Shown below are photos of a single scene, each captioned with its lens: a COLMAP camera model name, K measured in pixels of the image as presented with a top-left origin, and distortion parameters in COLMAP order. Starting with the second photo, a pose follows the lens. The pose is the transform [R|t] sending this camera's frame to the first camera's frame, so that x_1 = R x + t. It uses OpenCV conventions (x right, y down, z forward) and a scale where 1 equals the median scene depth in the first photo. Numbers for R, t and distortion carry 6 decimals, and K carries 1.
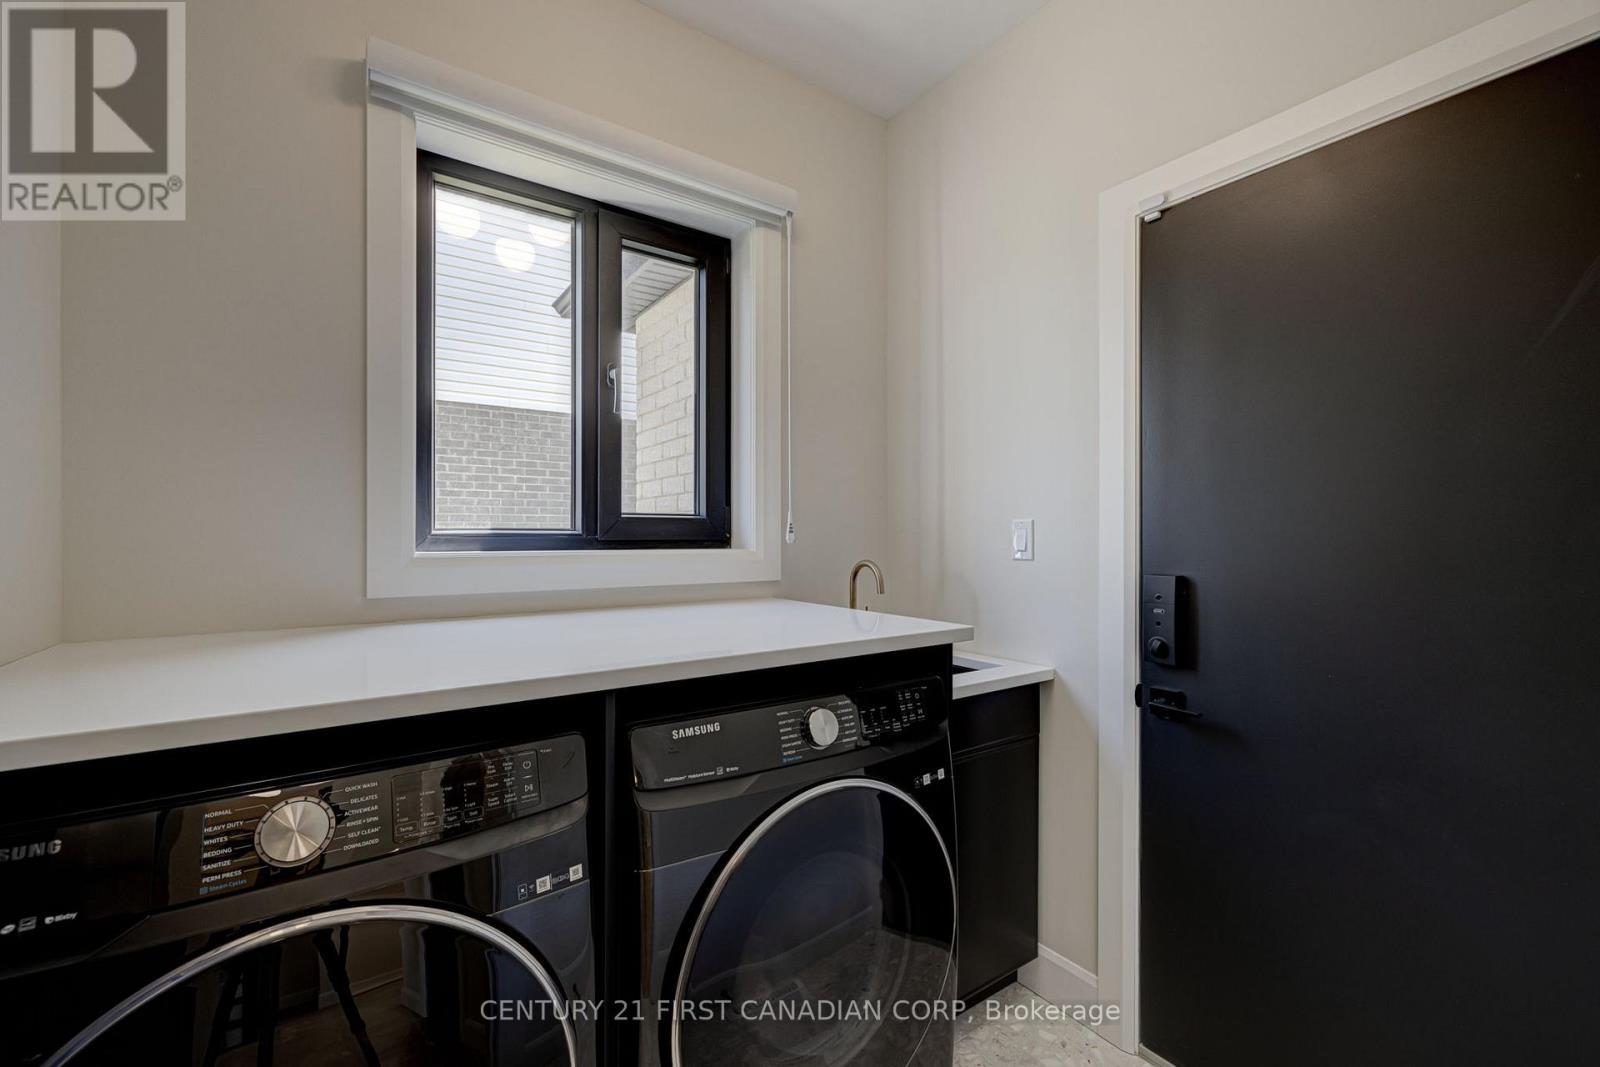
lens RADIAL K [[670.7, 0, 804.3], [0, 670.7, 533.2], [0, 0, 1]] dist [-0.000025, -0.000187]
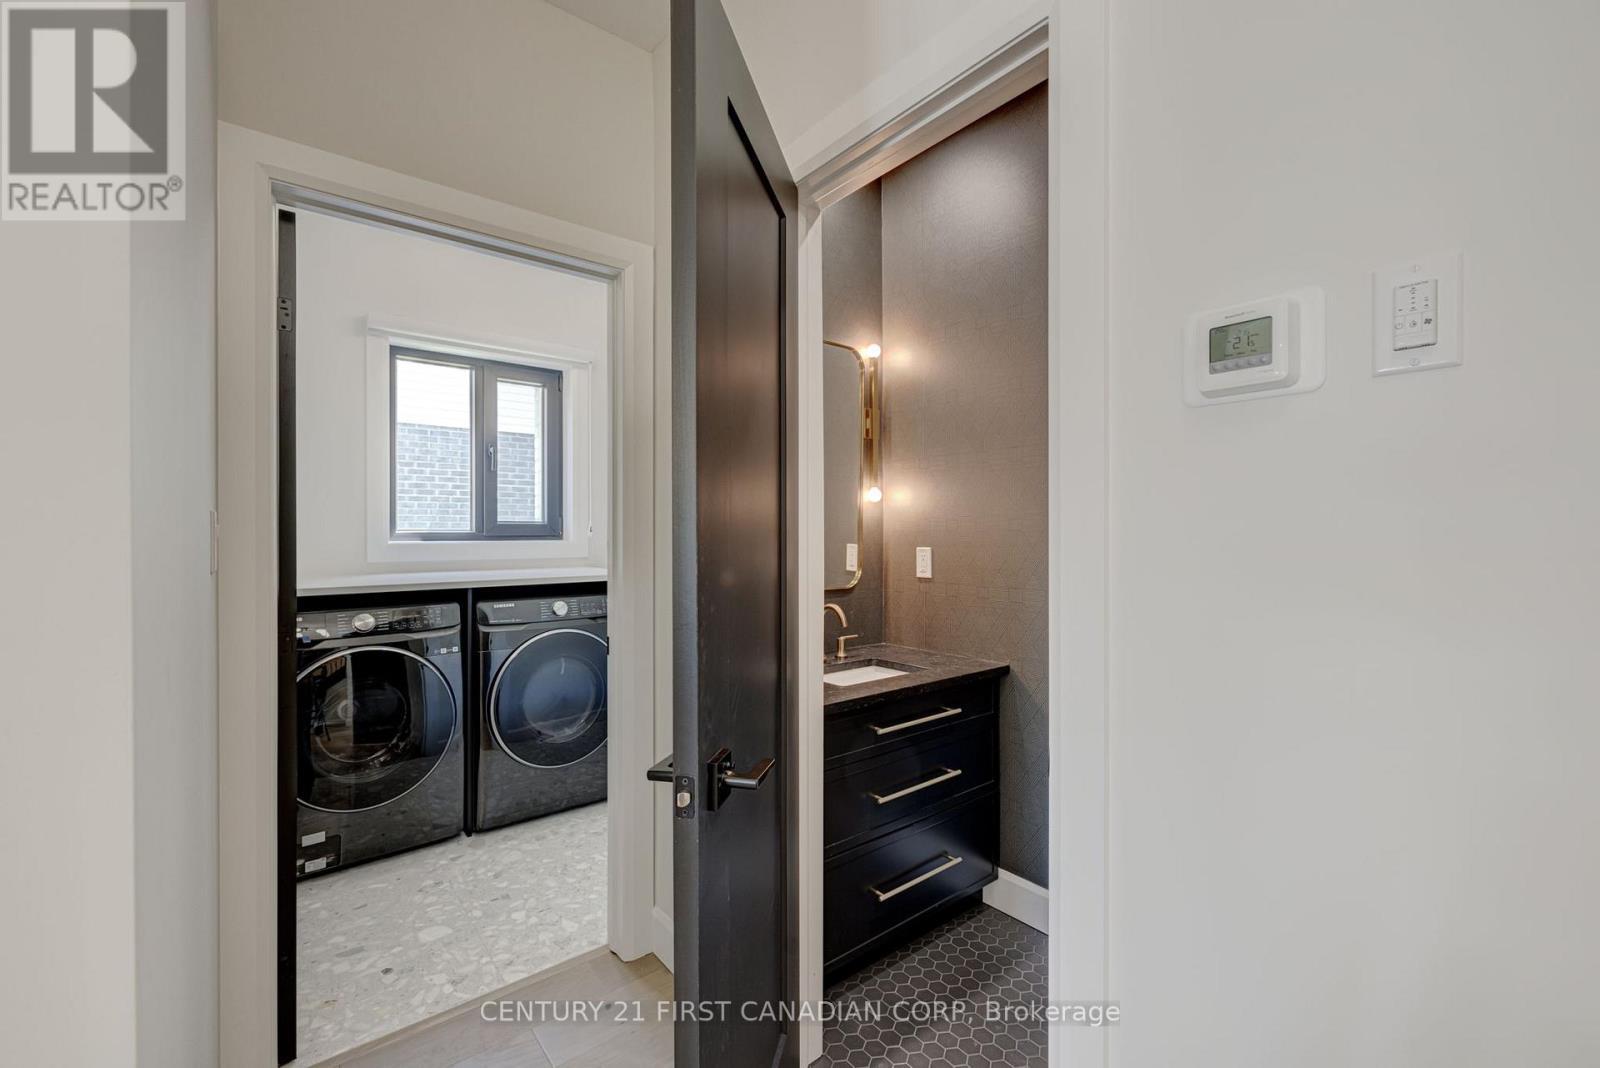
lens RADIAL K [[670.7, 0, 796.9], [0, 670.7, 536.2], [0, 0, 1]] dist [-0.000025, -0.000187]
pose [[0.998062, -0.000109, 0.062222, 0.459787], [-0.000385, 0.999969, 0.007925, -0.003922], [-0.062221, -0.007934, 0.998031, -0.957700]]
